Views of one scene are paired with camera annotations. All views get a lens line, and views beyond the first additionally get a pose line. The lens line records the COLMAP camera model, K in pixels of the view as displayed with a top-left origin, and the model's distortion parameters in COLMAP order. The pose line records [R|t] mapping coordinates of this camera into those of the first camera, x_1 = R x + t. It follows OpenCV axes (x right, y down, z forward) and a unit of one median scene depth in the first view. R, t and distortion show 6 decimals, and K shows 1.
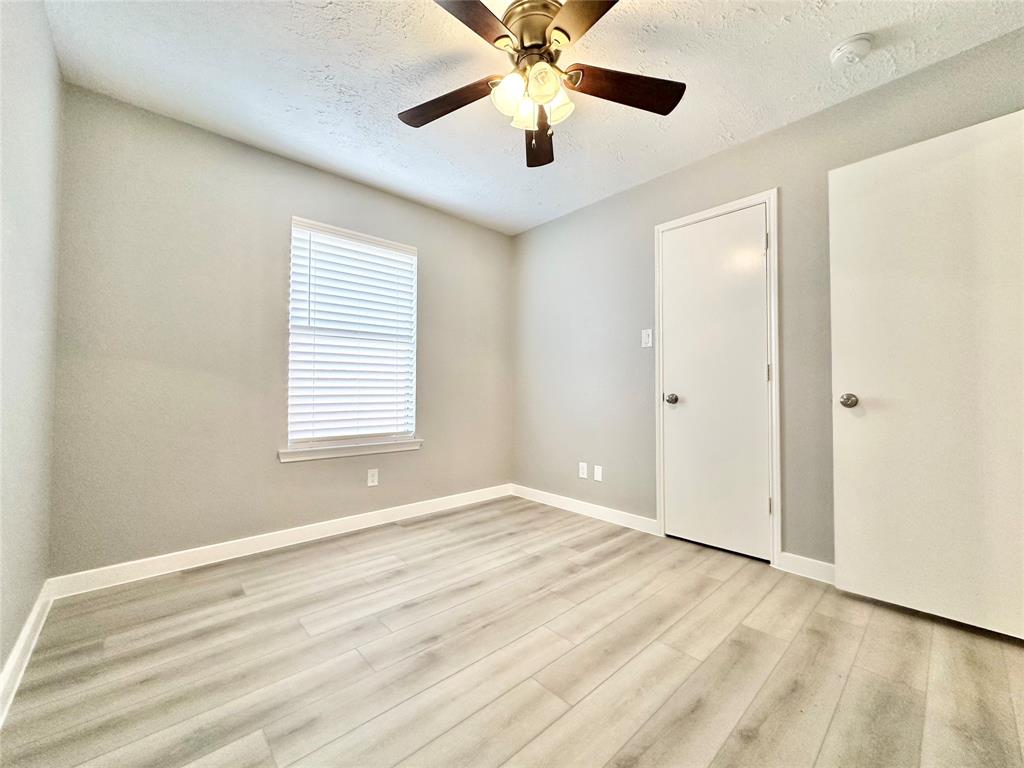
lens RADIAL K [[408.7, 0, 510.6], [0, 408.7, 384.8], [0, 0, 1]] dist [-0.002963, -0.000085]
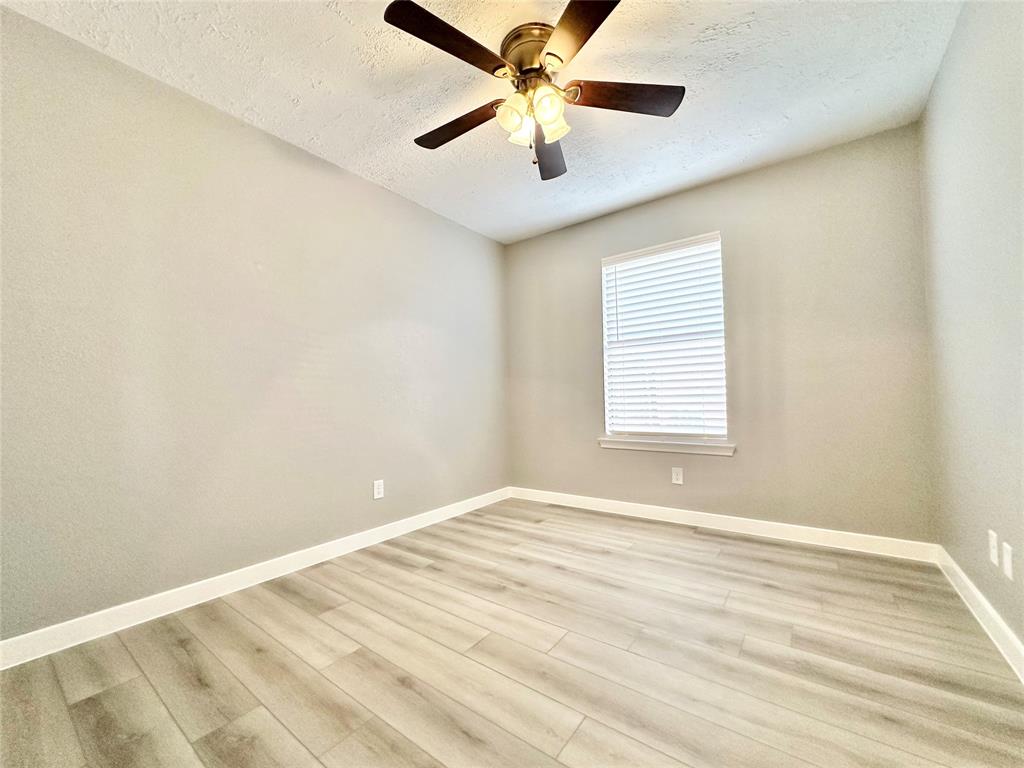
lens RADIAL K [[408.7, 0, 510.6], [0, 408.7, 384.8], [0, 0, 1]] dist [-0.002963, -0.000085]
pose [[0.188300, -0.036002, -0.981451, 0.774104], [0.037761, 0.998854, -0.029396, 0.017015], [0.981385, -0.031525, 0.189444, 0.518639]]
